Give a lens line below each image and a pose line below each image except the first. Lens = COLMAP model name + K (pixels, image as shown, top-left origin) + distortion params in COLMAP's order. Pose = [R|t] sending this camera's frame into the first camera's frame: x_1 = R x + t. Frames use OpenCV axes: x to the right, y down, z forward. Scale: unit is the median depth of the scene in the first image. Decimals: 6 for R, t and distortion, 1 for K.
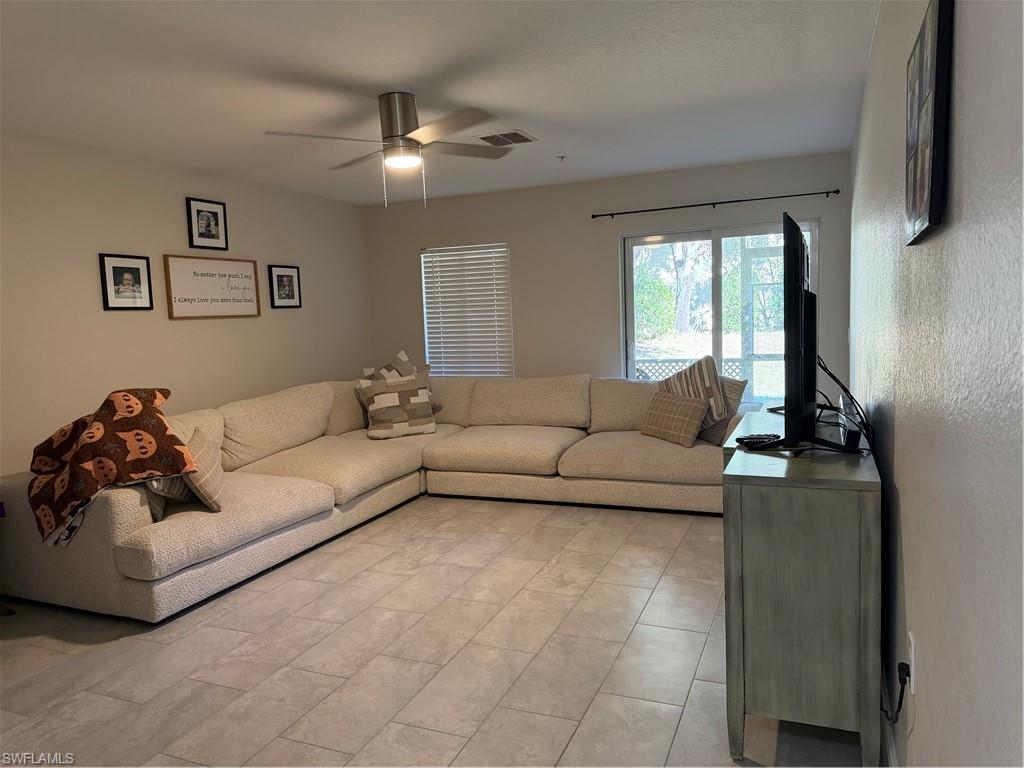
lens RADIAL K [[730.4, 0, 519.0], [0, 730.4, 386.5], [0, 0, 1]] dist [0.050630, -0.039090]
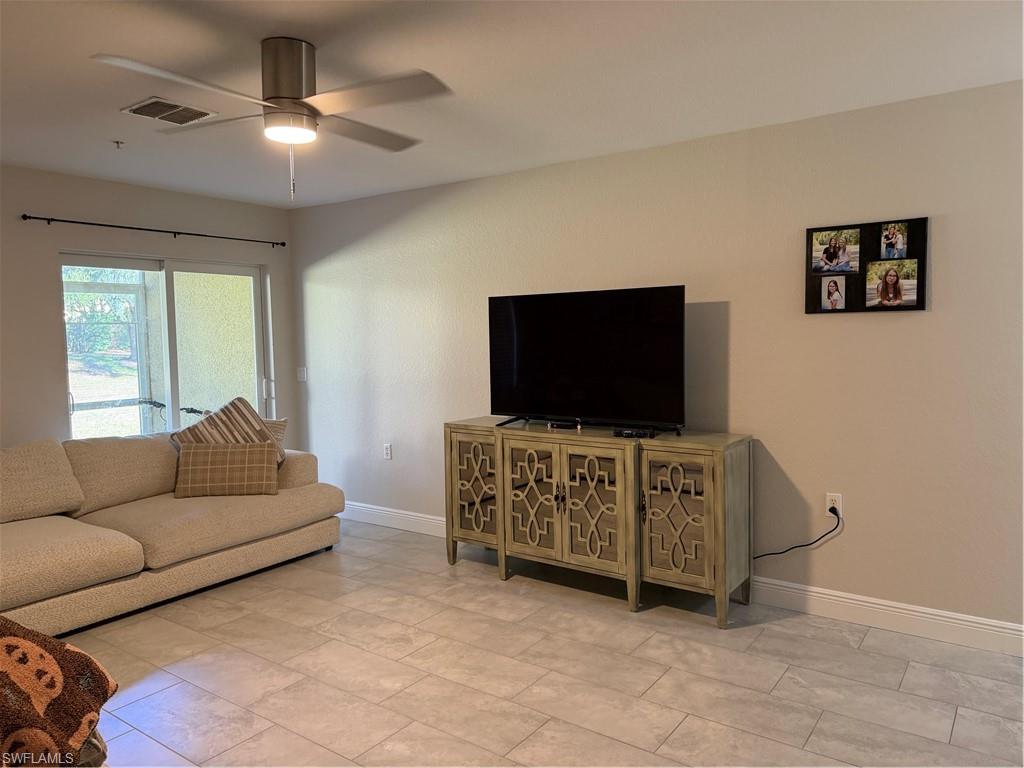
lens RADIAL K [[730.4, 0, 512.4], [0, 730.4, 380.4], [0, 0, 1]] dist [0.050630, -0.039090]
pose [[0.220360, -0.029244, 0.974980, -0.590269], [0.106712, 0.994274, 0.005704, -0.033112], [-0.969564, 0.102785, 0.222219, 0.464849]]
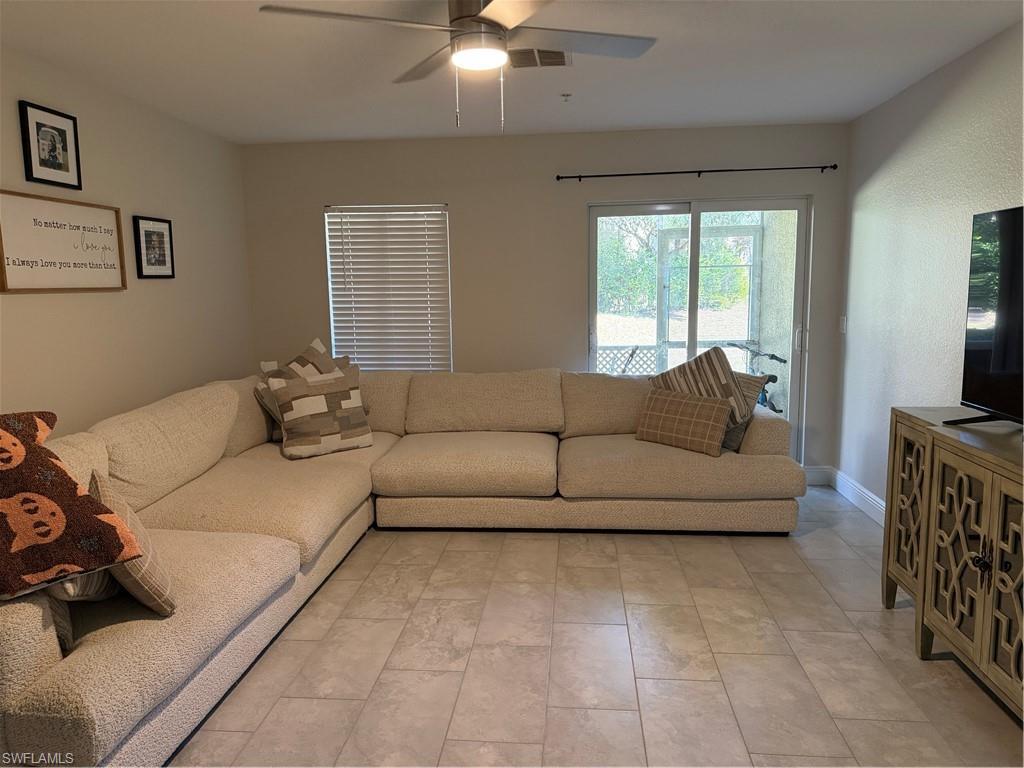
lens RADIAL K [[730.4, 0, 512.1], [0, 730.4, 379.4], [0, 0, 1]] dist [0.050630, -0.039090]
pose [[0.953619, -0.015431, 0.300619, -0.237957], [0.009428, 0.999726, 0.021408, -0.025390], [-0.300867, -0.017580, 0.953504, 0.253660]]
